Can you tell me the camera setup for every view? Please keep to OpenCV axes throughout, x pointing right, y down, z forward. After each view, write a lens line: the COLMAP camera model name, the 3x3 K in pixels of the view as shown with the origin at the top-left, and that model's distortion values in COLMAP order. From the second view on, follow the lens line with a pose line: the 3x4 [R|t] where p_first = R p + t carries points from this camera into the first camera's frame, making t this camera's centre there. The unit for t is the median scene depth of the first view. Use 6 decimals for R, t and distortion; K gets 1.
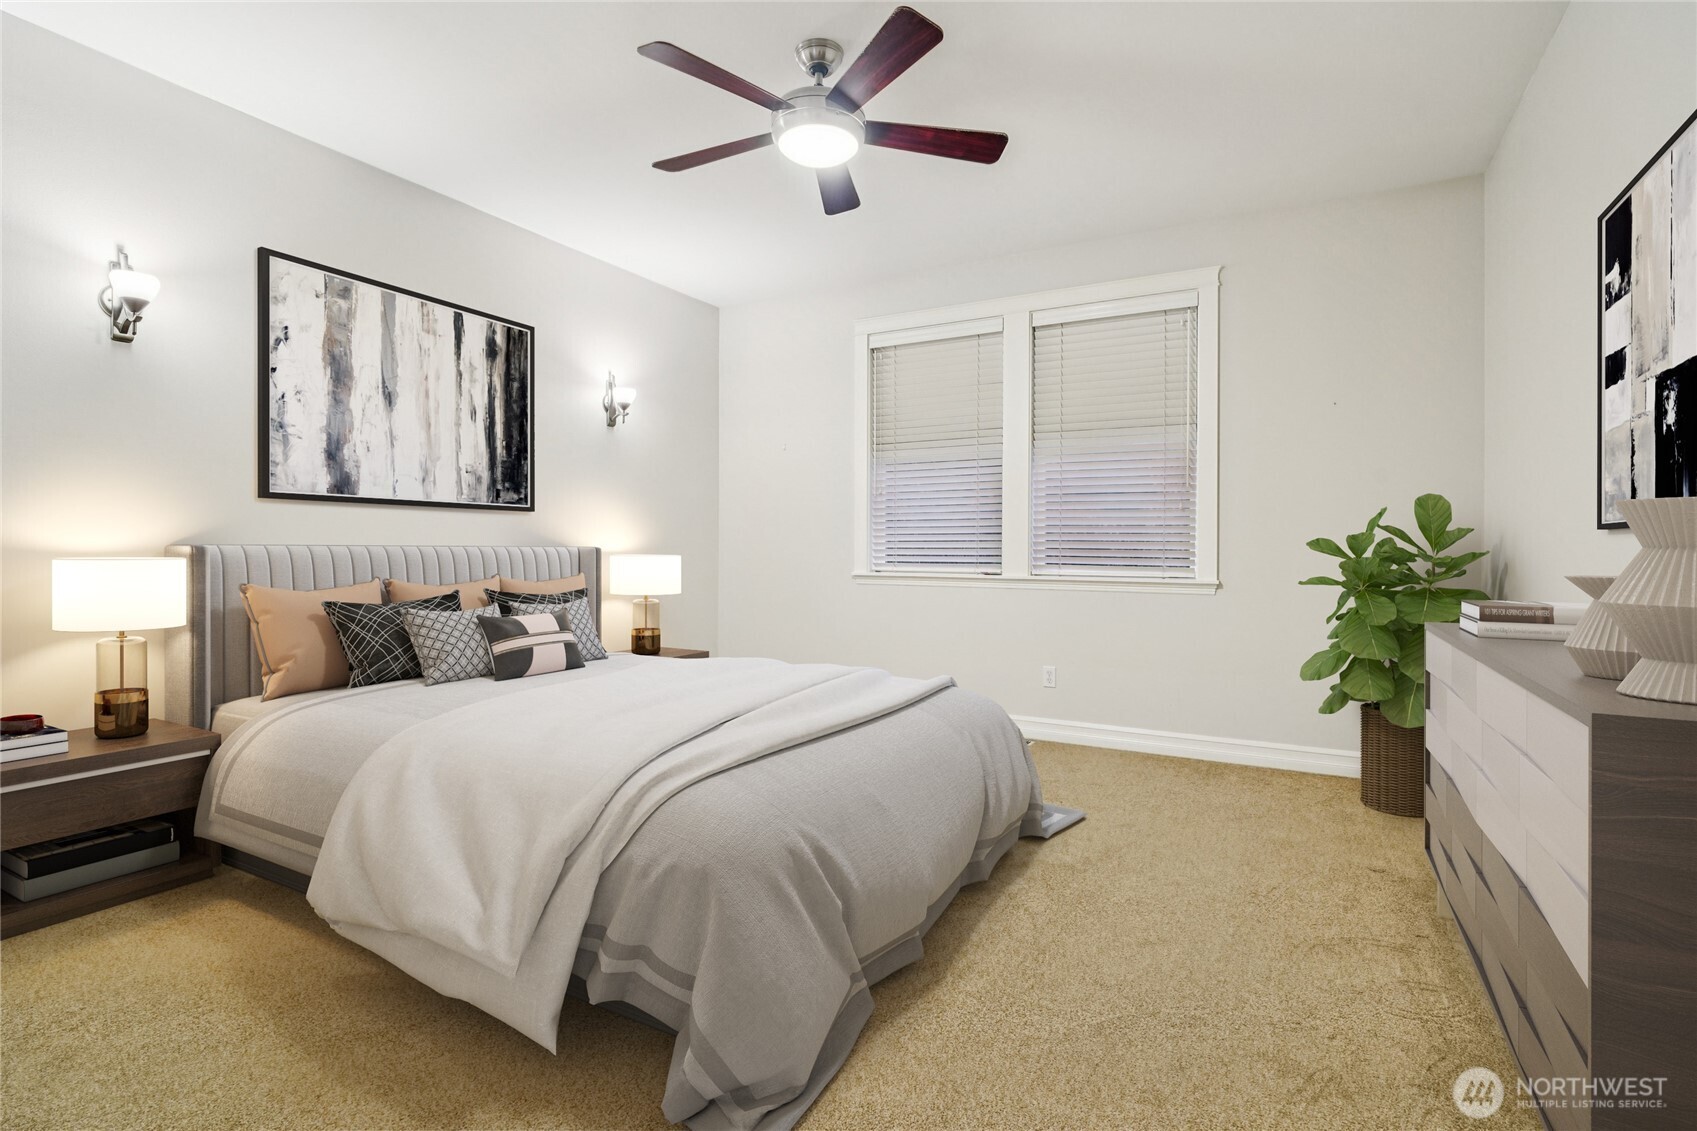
lens RADIAL K [[816.5, 0, 831.6], [0, 816.5, 539.7], [0, 0, 1]] dist [-0.002135, -0.000581]
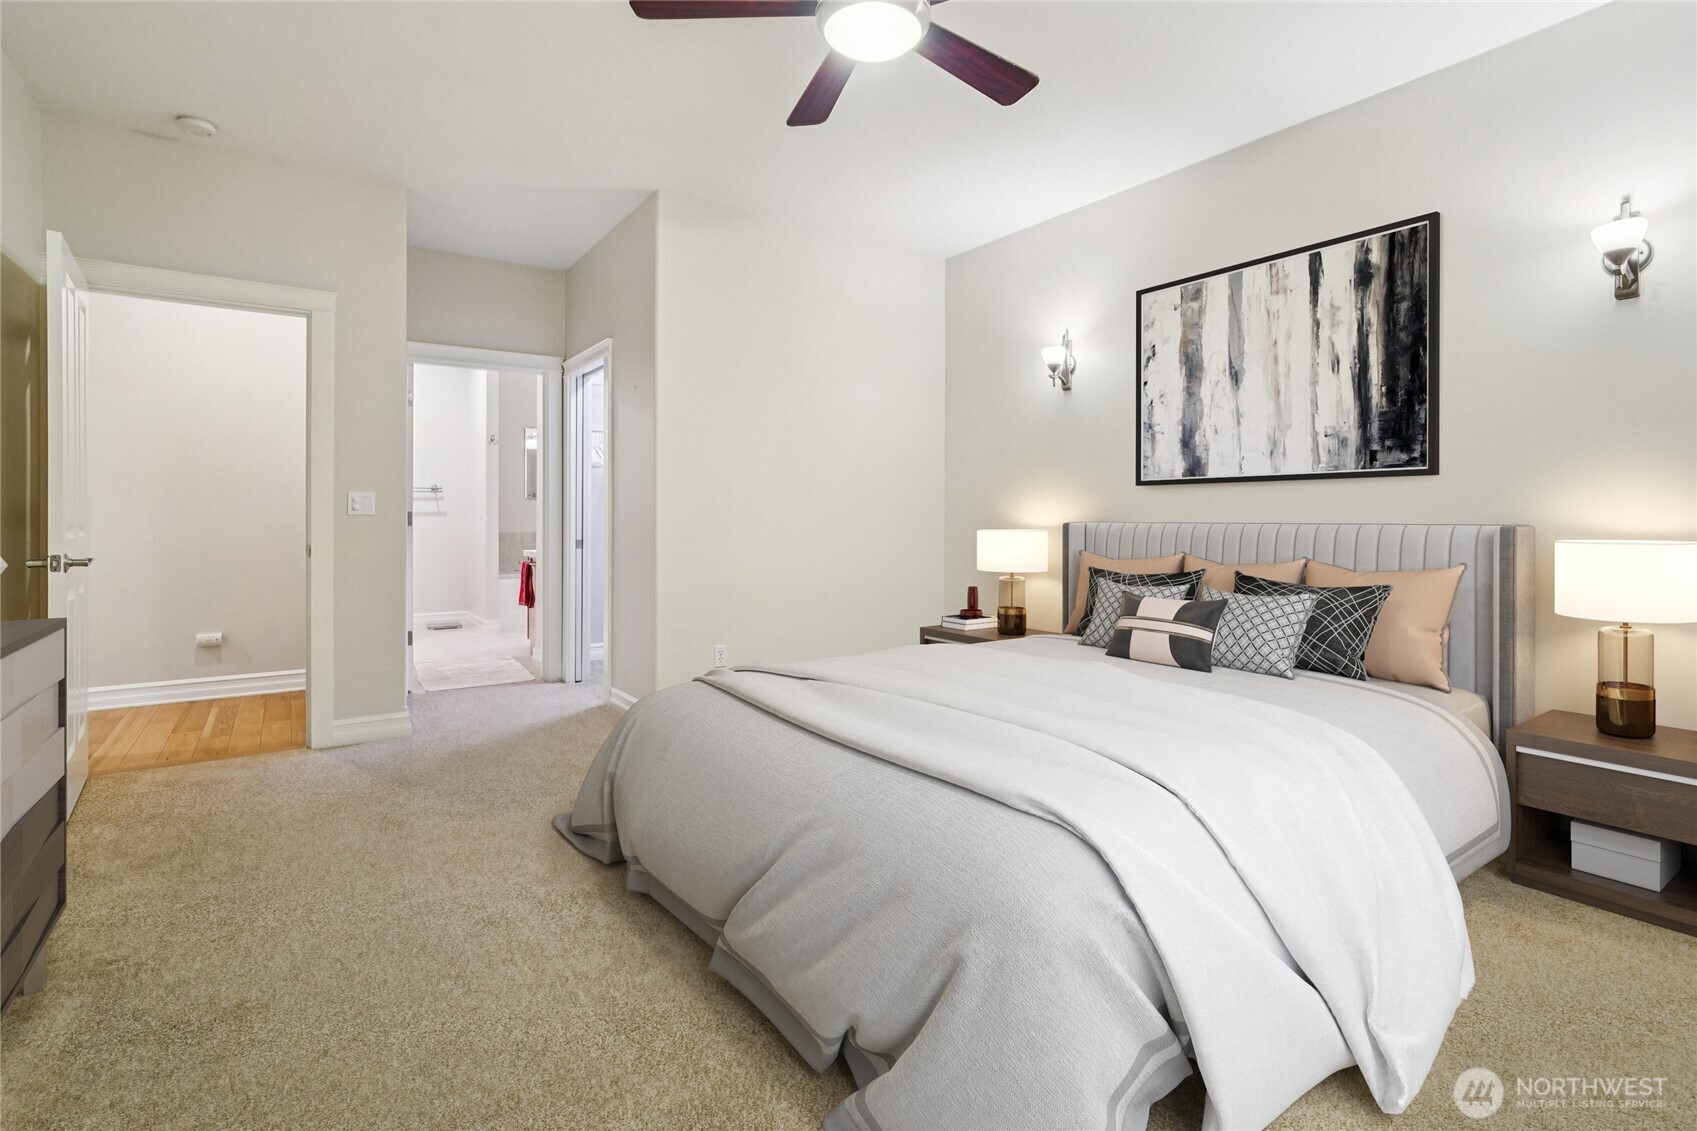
lens RADIAL K [[803.0, 0, 847.5], [0, 803.0, 518.5], [0, 0, 1]] dist [-0.000634, -0.000086]
pose [[-0.426593, -0.014277, -0.904331, 0.533097], [-0.001366, 0.999884, -0.015141, 0.016272], [0.904443, -0.005224, -0.426563, 0.942783]]
